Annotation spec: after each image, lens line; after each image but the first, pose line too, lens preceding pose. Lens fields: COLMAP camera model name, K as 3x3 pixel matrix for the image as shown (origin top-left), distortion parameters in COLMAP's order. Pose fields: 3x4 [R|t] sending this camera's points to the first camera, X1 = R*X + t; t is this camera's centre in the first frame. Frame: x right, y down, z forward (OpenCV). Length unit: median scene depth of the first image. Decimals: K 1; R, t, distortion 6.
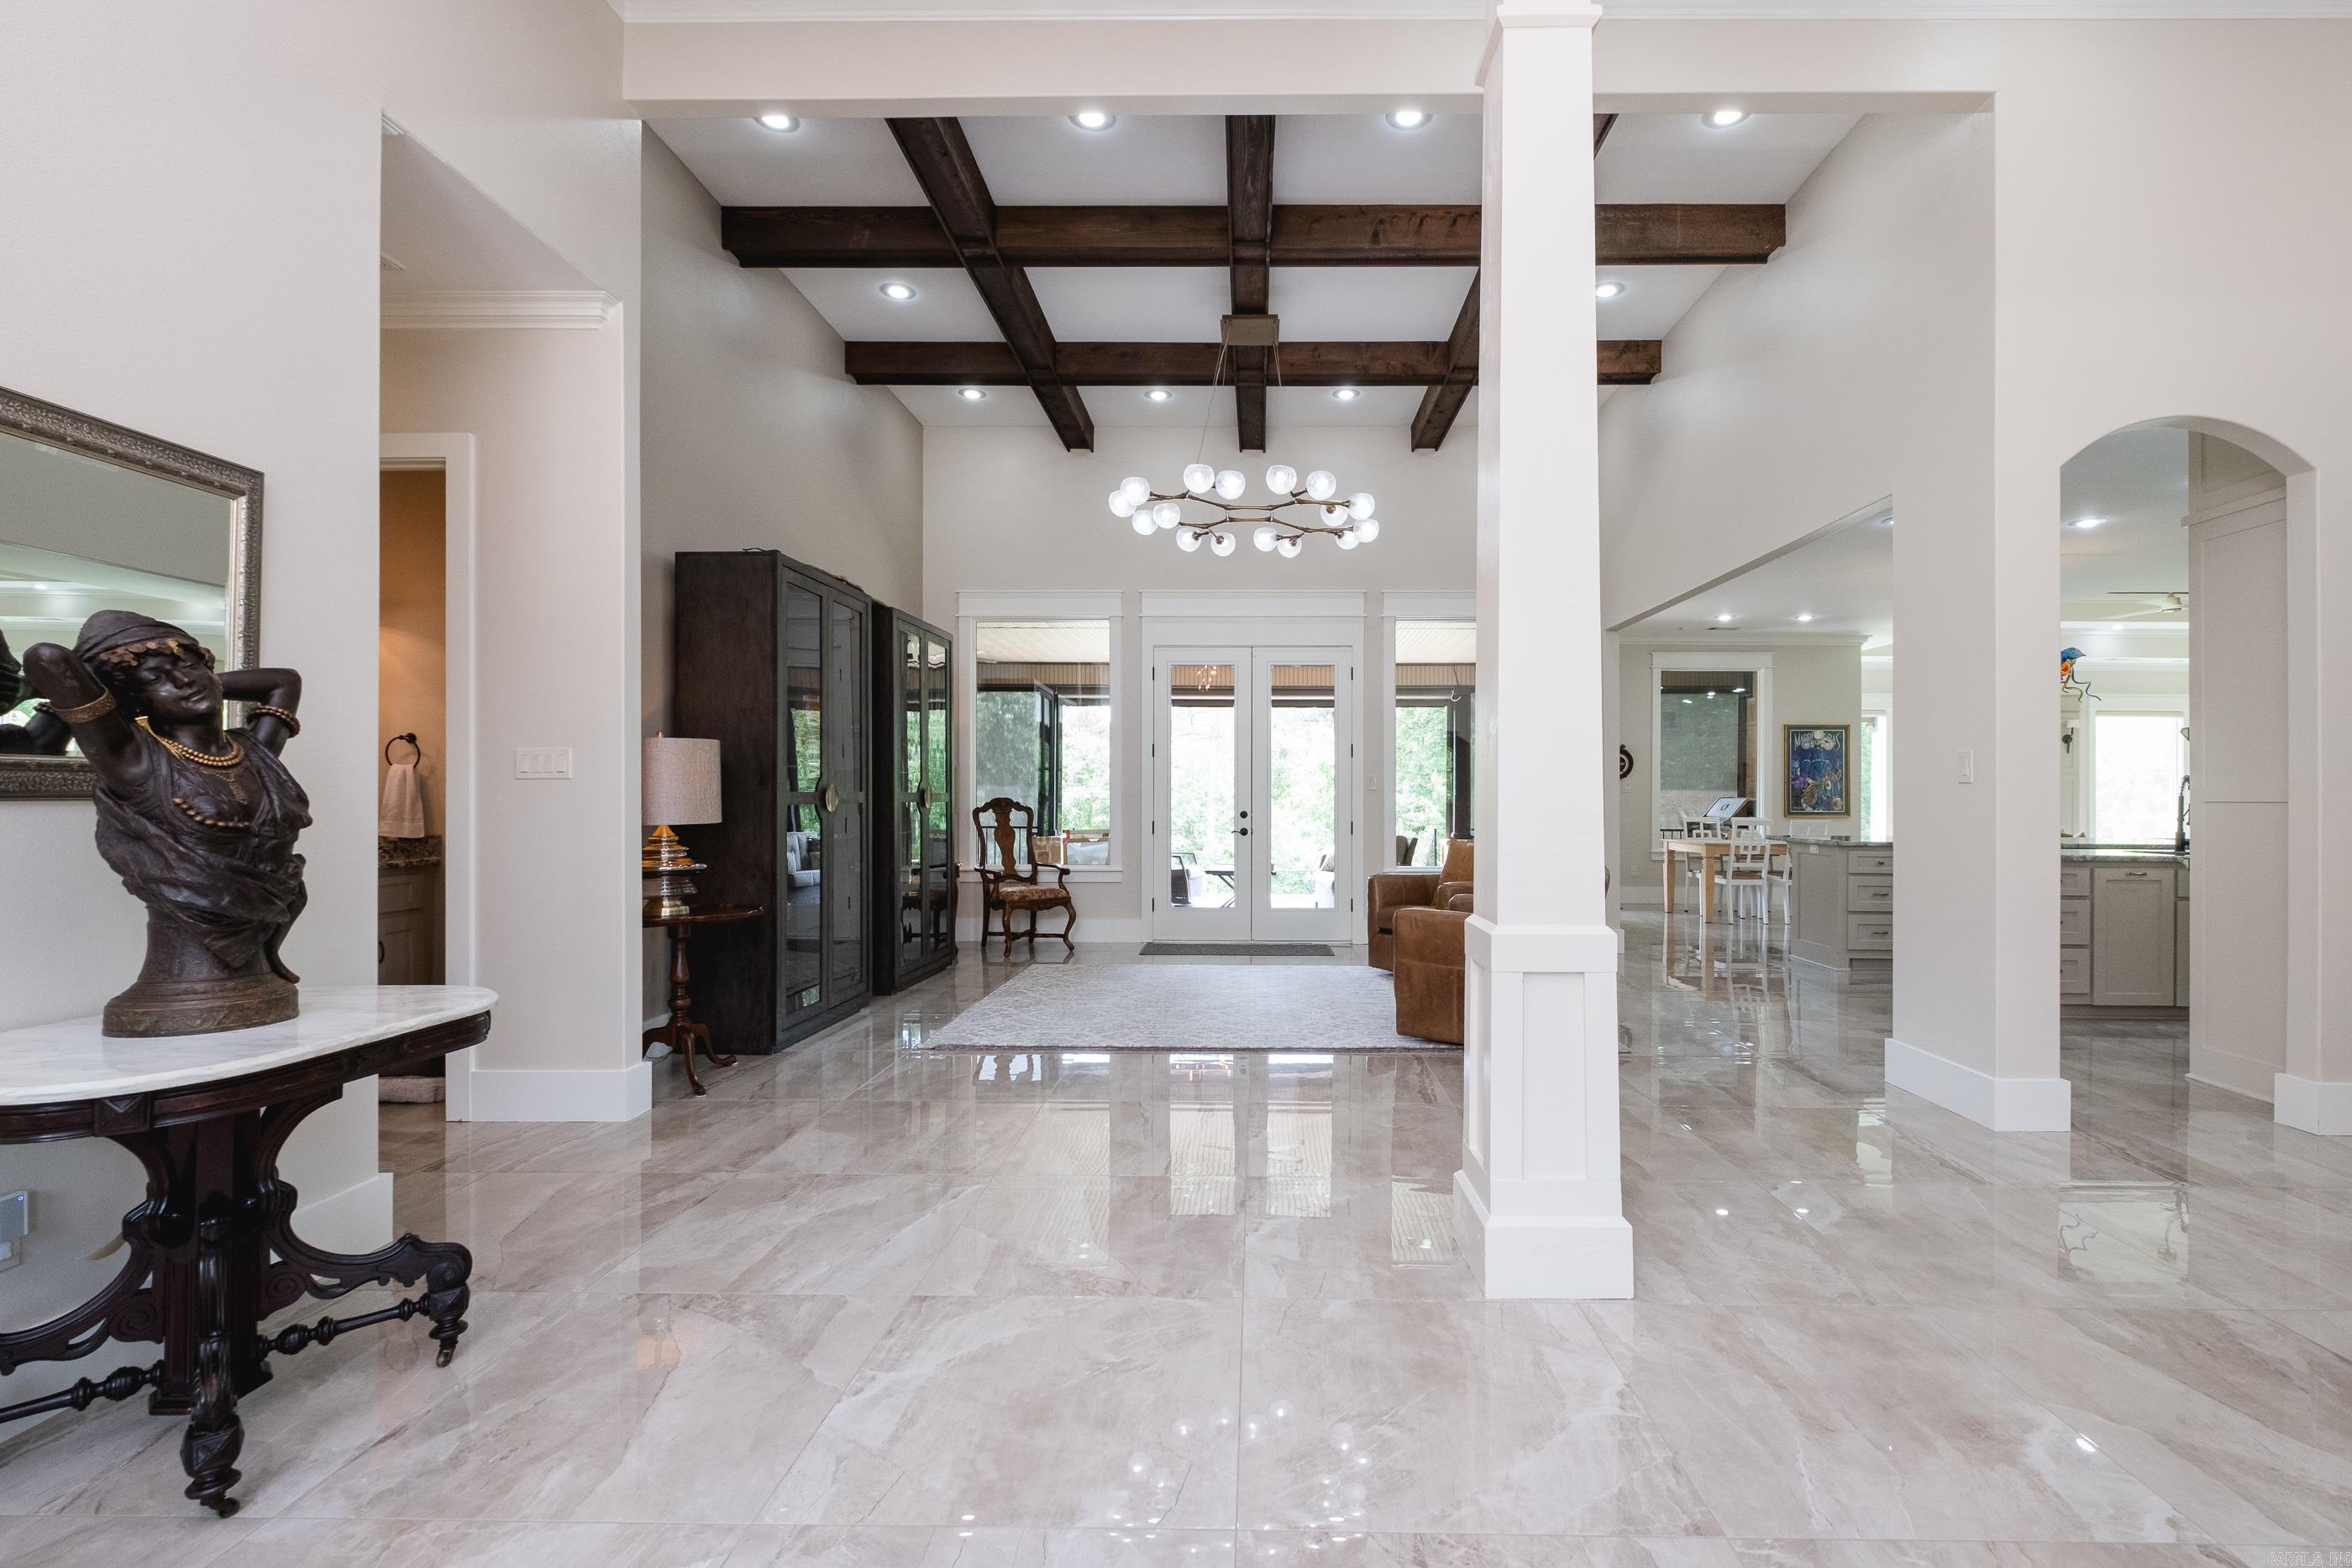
lens RADIAL K [[1051.8, 0, 1227.2], [0, 1051.8, 789.7], [0, 0, 1]] dist [-0.001467, -0.003508]
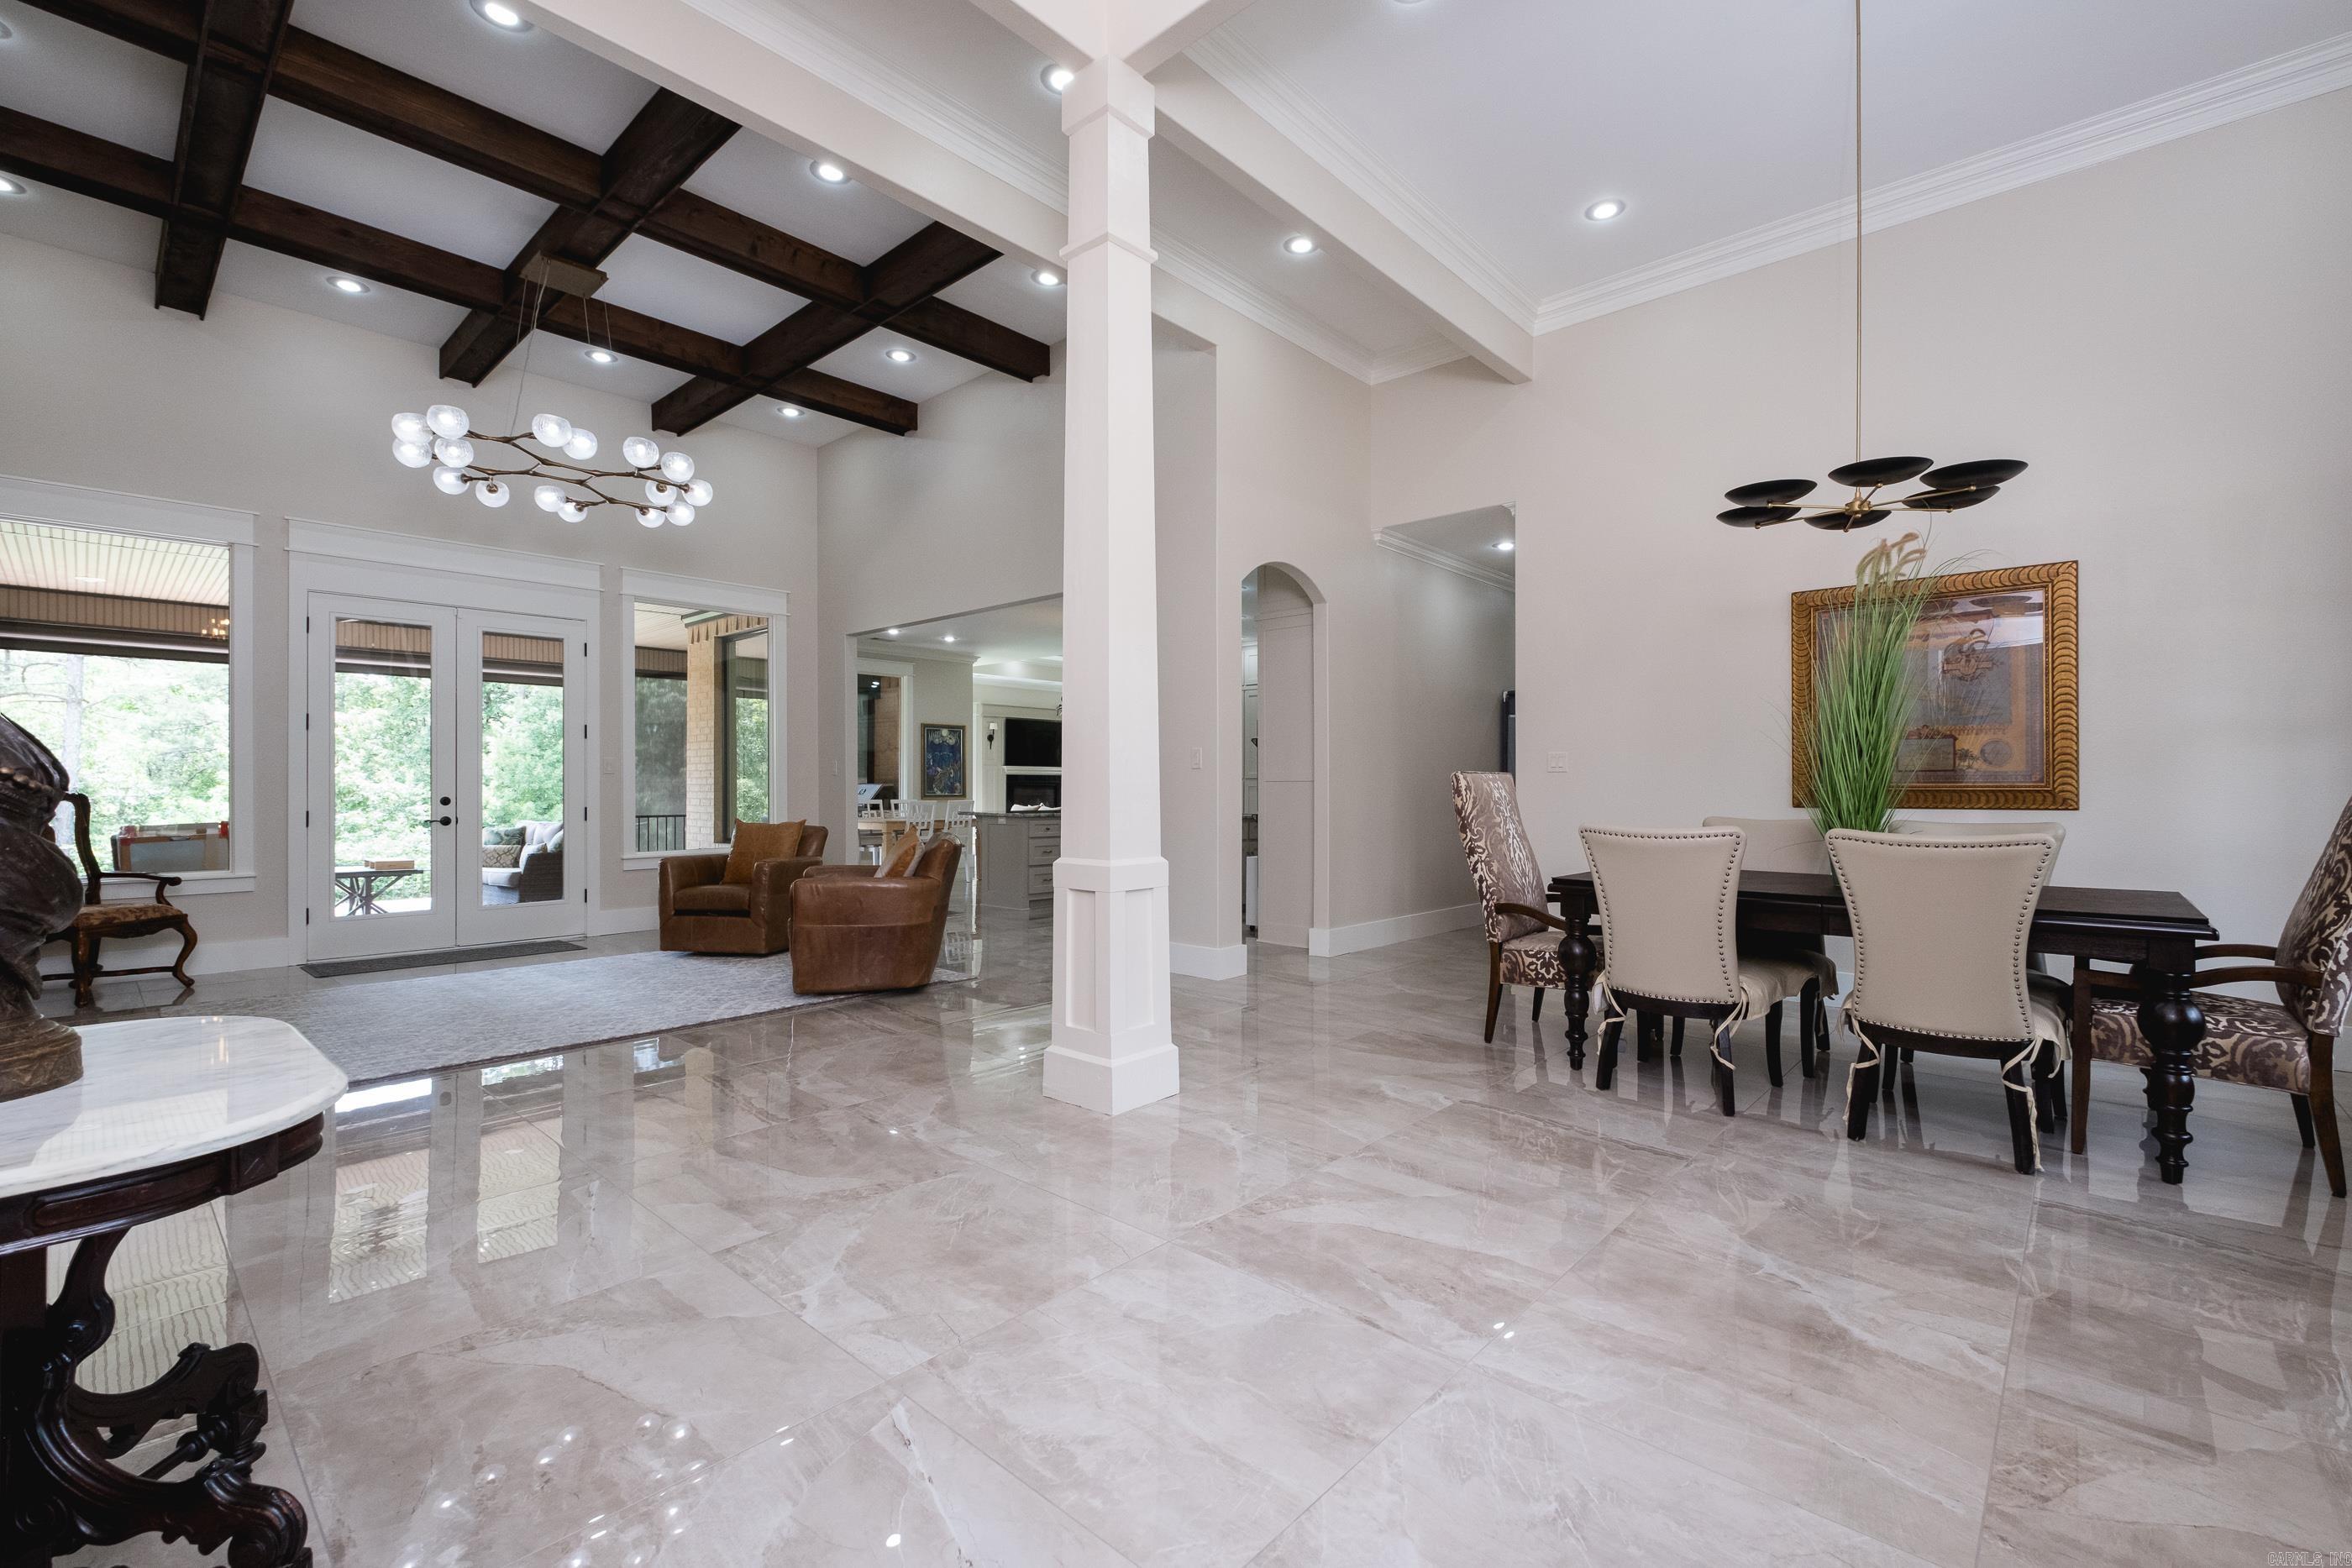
lens RADIAL K [[1019.1, 0, 1177.3], [0, 1019.1, 787.1], [0, 0, 1]] dist [0.005692, -0.003685]
pose [[0.658649, -0.003000, 0.752444, -0.227331], [-0.003948, 0.999965, 0.007442, 0.003667], [-0.752440, -0.007873, 0.658614, -0.001339]]
